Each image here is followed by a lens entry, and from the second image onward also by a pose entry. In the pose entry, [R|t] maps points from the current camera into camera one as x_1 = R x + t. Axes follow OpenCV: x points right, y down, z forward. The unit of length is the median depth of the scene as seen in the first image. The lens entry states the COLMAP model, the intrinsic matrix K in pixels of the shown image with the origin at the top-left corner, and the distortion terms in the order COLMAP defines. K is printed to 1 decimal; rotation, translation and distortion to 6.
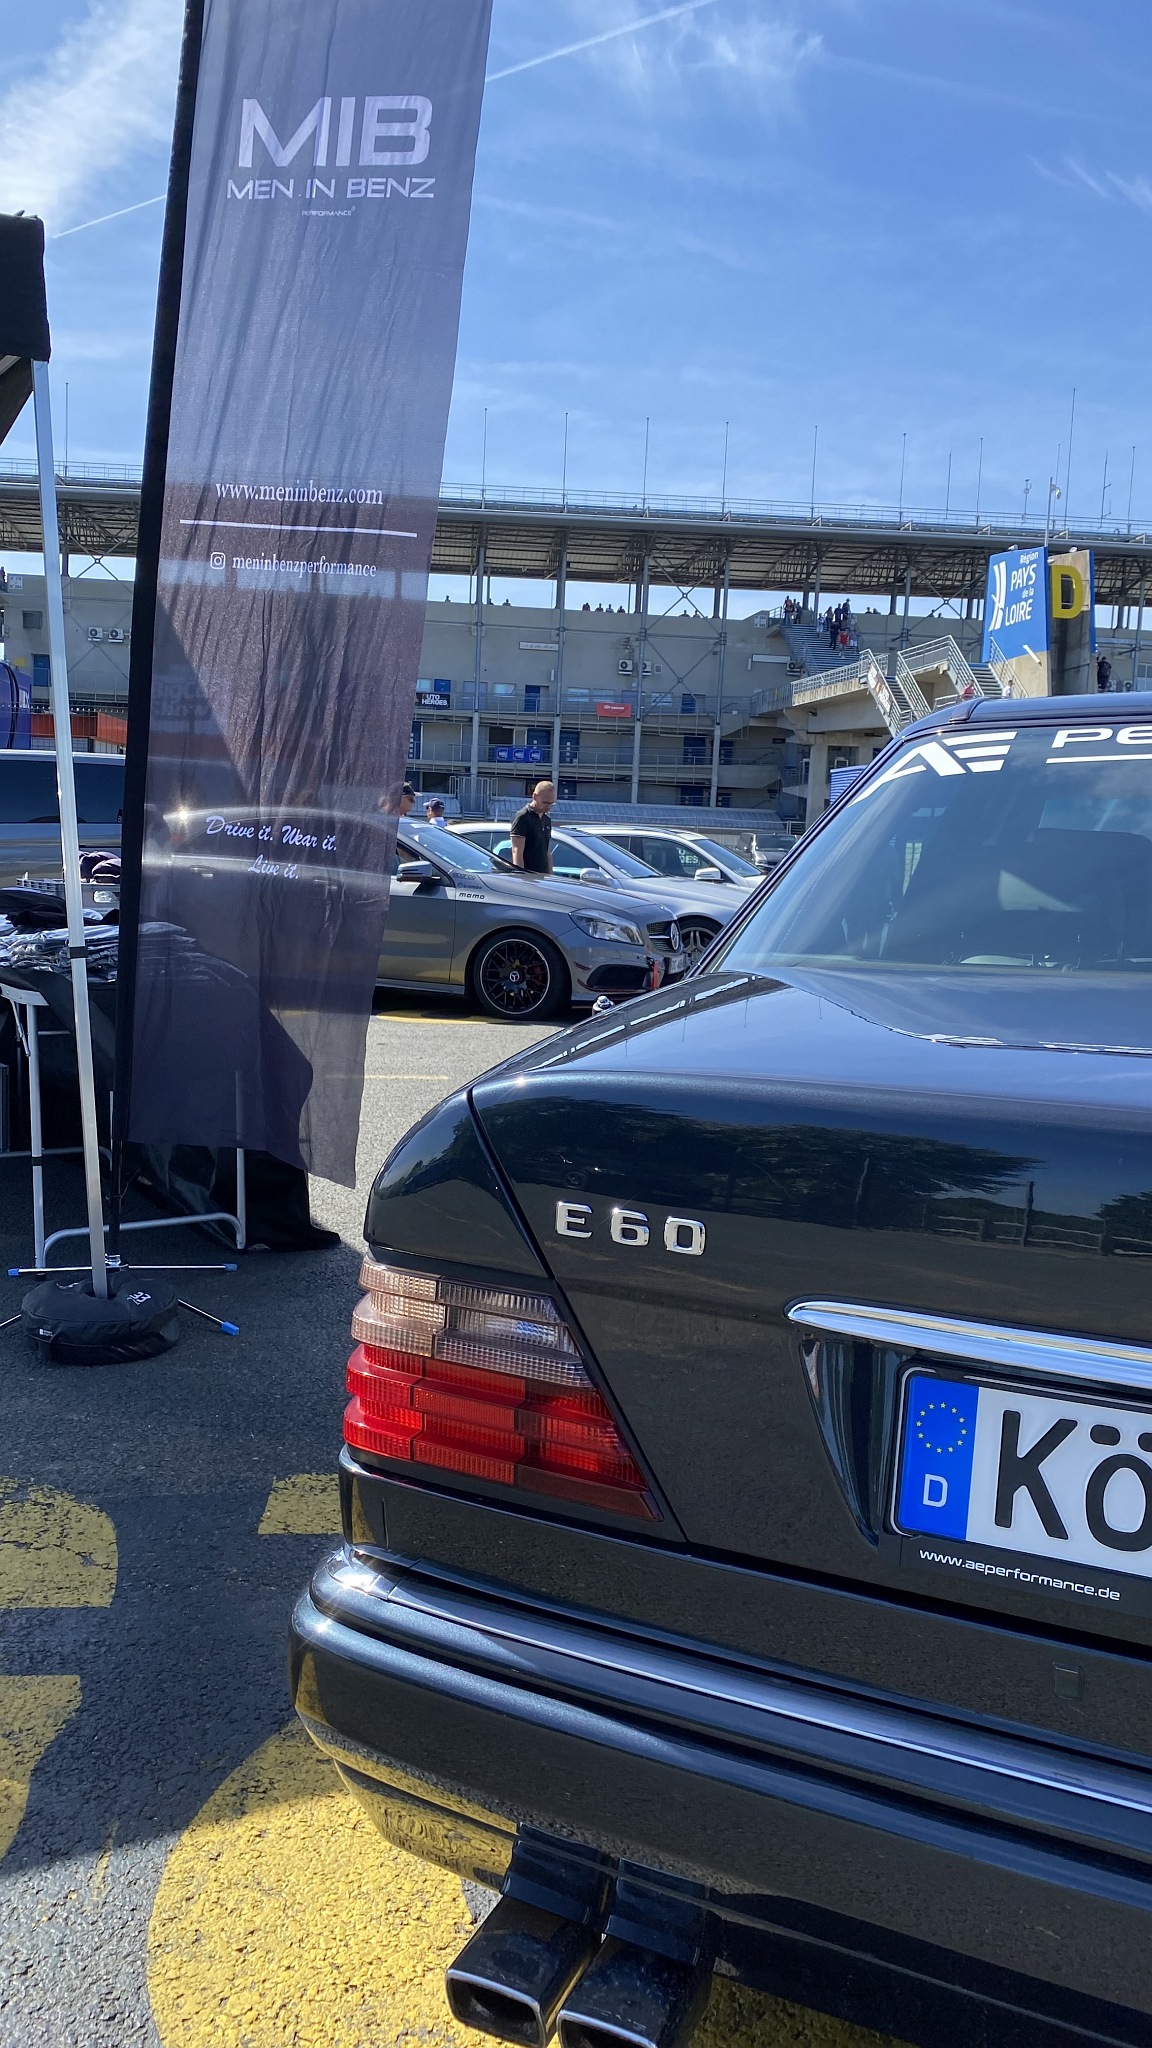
lens RADIAL K [[1640.1, 0, 589.9], [0, 1640.1, 1006.5], [0, 0, 1]] dist [0.029083, -0.033654]
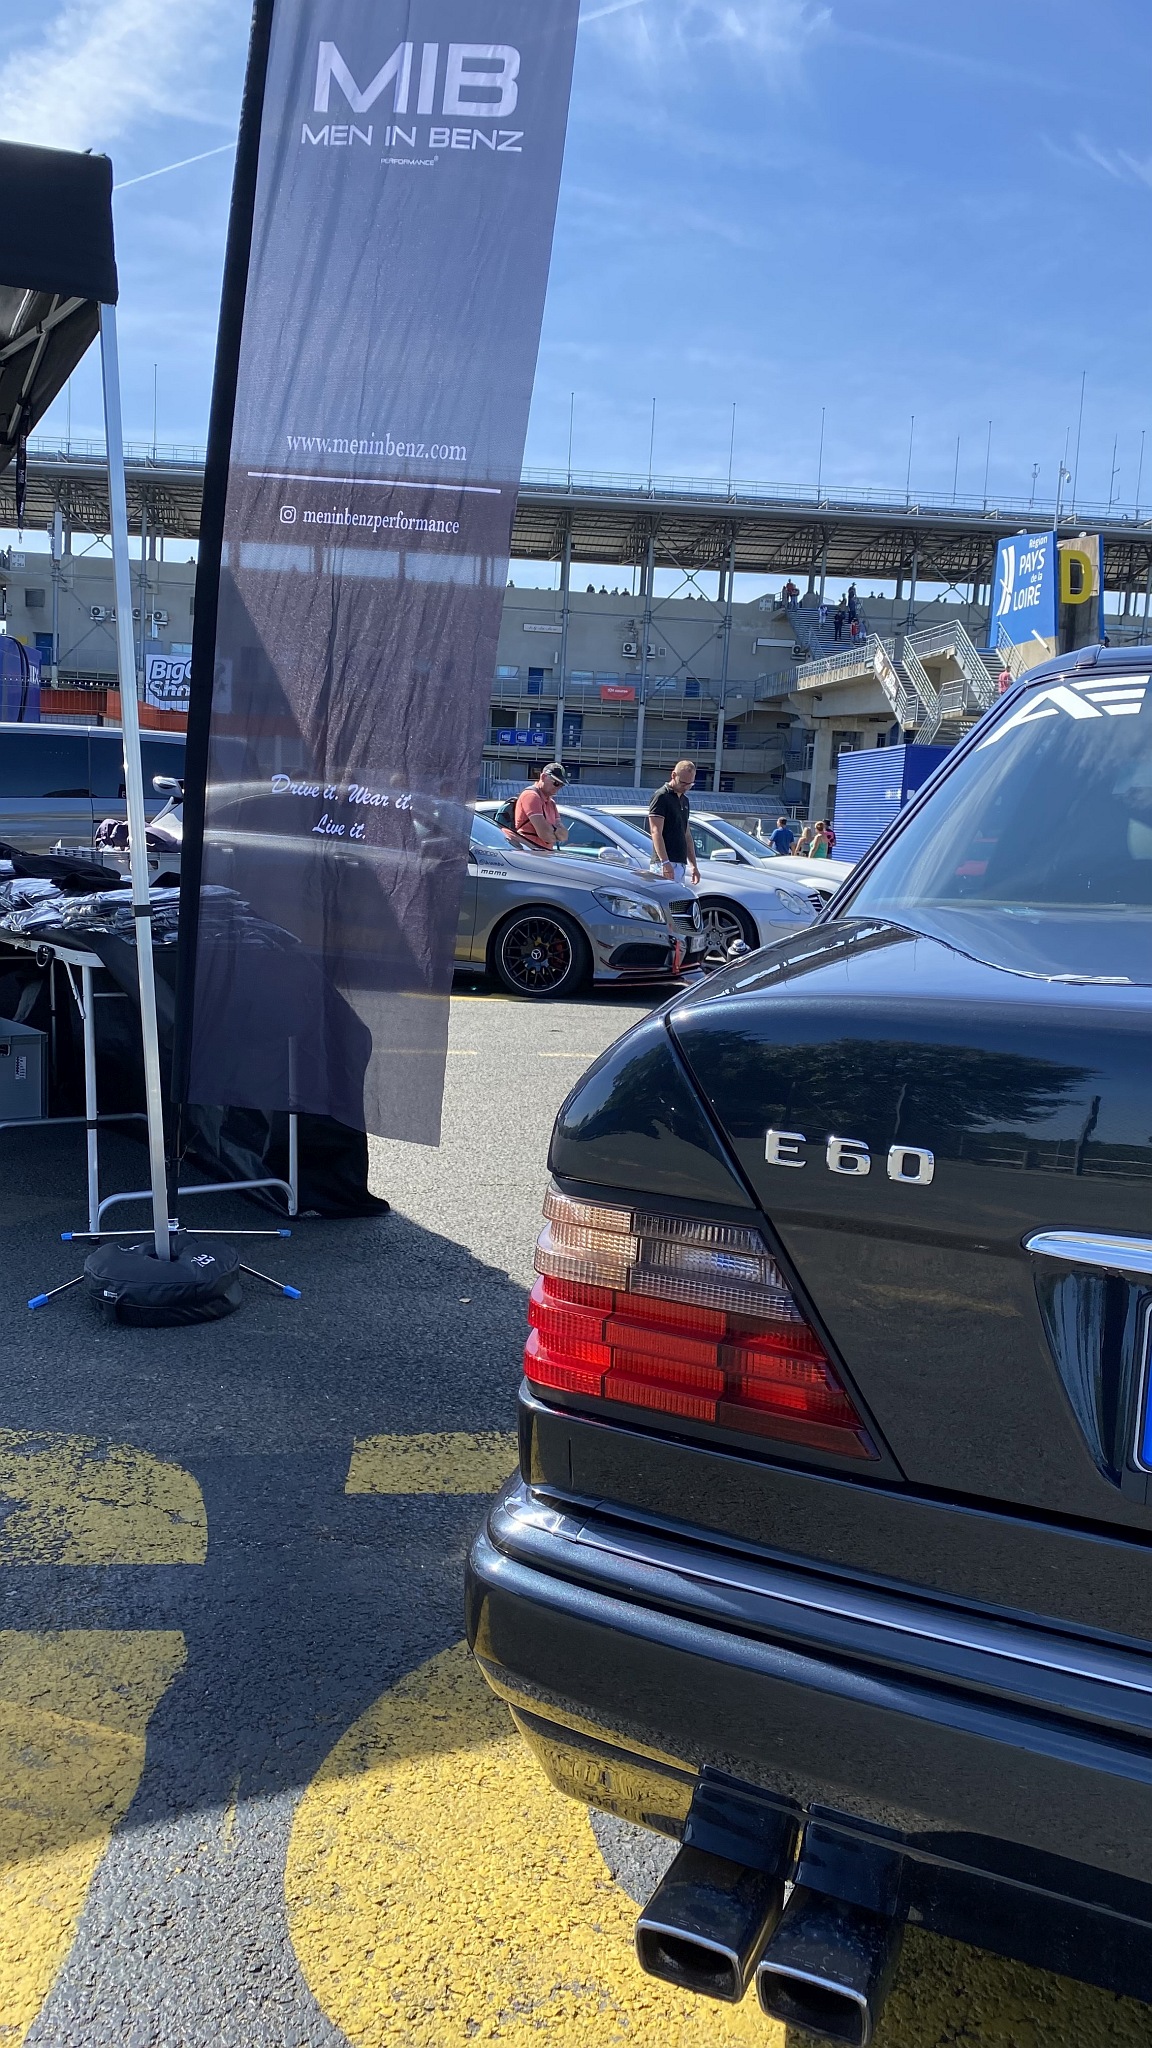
lens RADIAL K [[1640.1, 0, 587.3], [0, 1640.1, 1024.2], [0, 0, 1]] dist [0.029083, -0.033654]
pose [[0.999968, 0.007705, -0.002000, -0.072877], [-0.007663, 0.999766, 0.020221, 0.022663], [0.002155, -0.020205, 0.999794, 0.023792]]
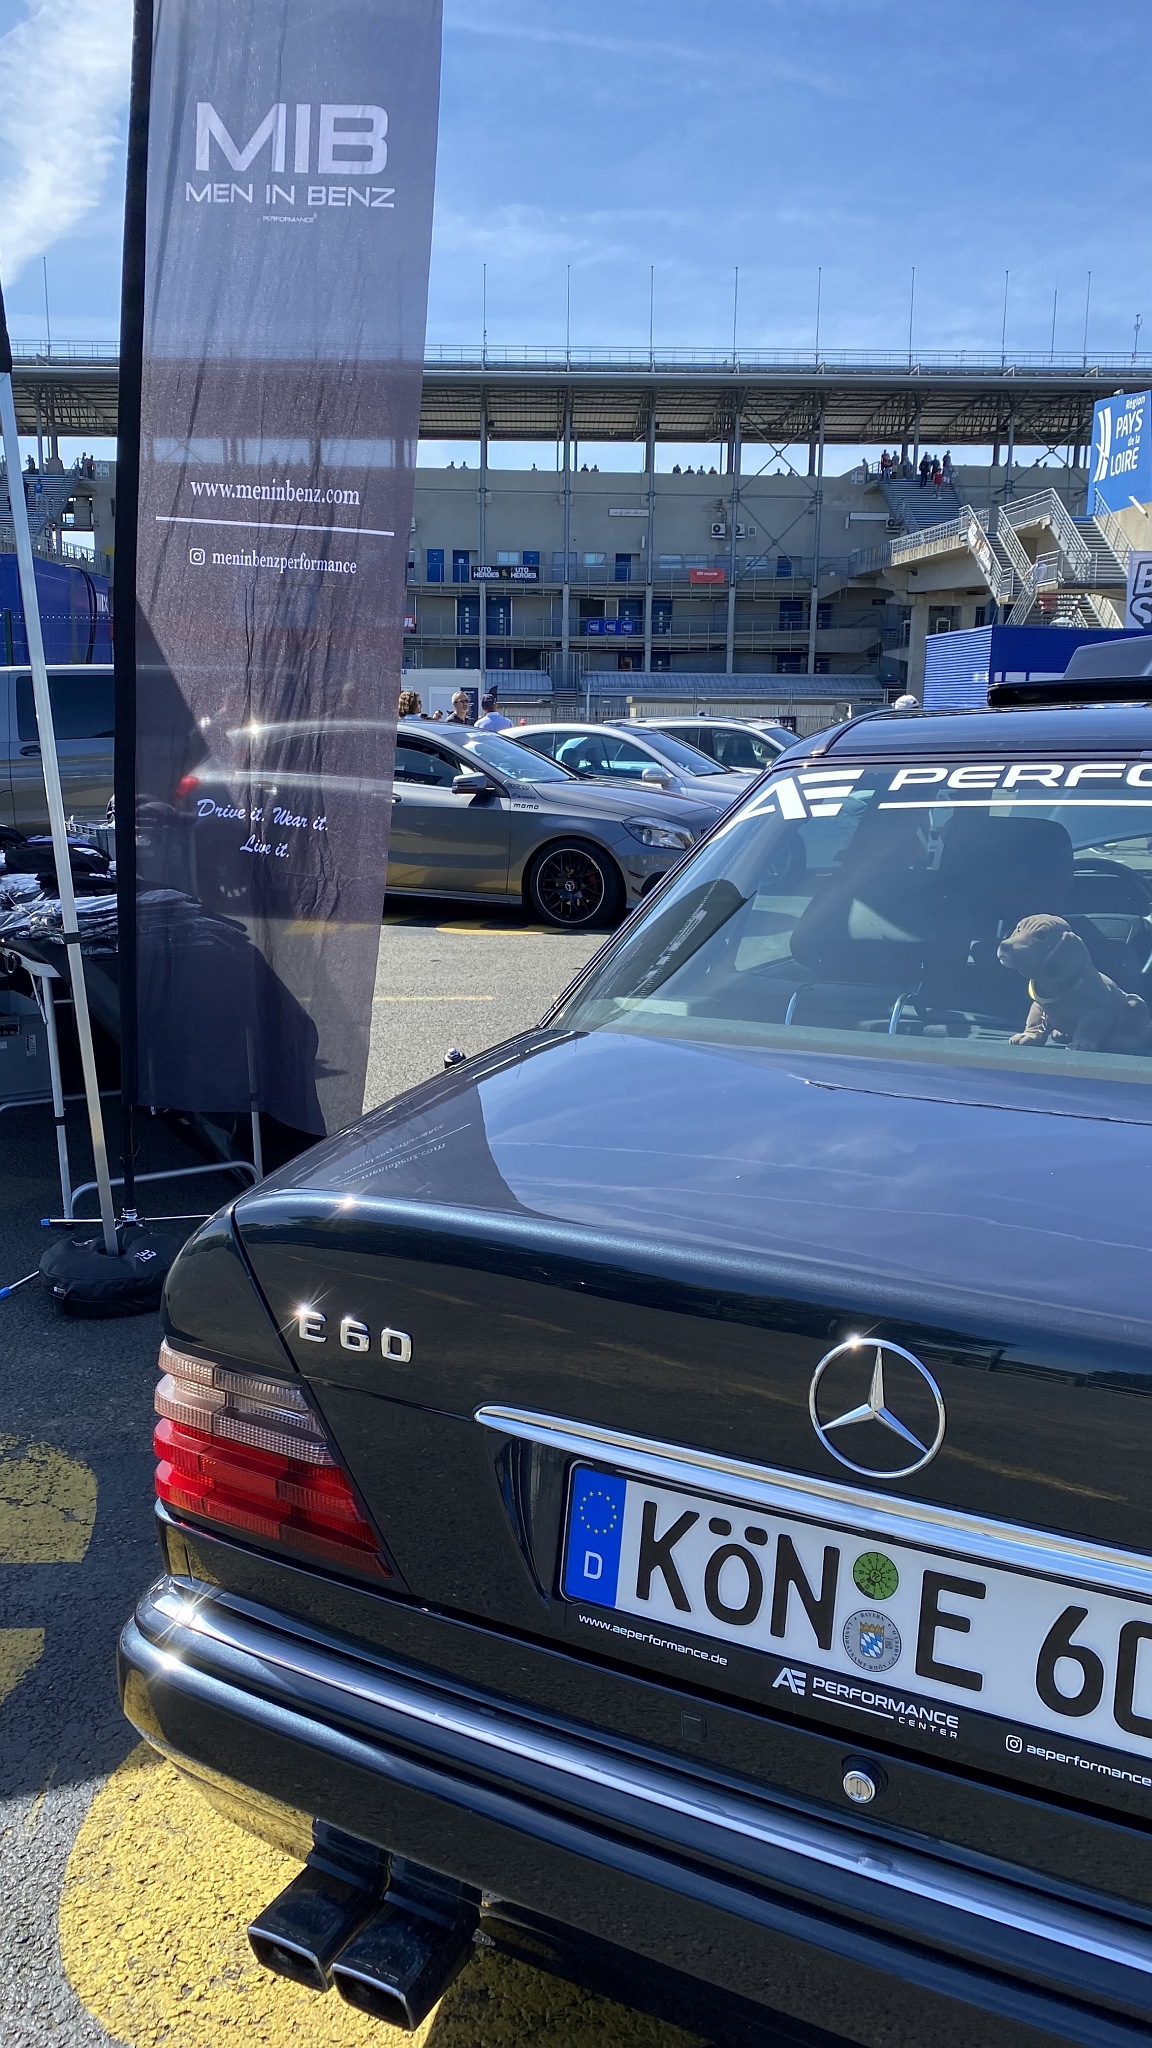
lens RADIAL K [[1640.1, 0, 579.2], [0, 1640.1, 1018.4], [0, 0, 1]] dist [0.029083, -0.033654]
pose [[0.997524, -0.018959, -0.067716, 0.153336], [0.024450, 0.996398, 0.081203, -0.104116], [0.065933, -0.082657, 0.994395, -0.078725]]
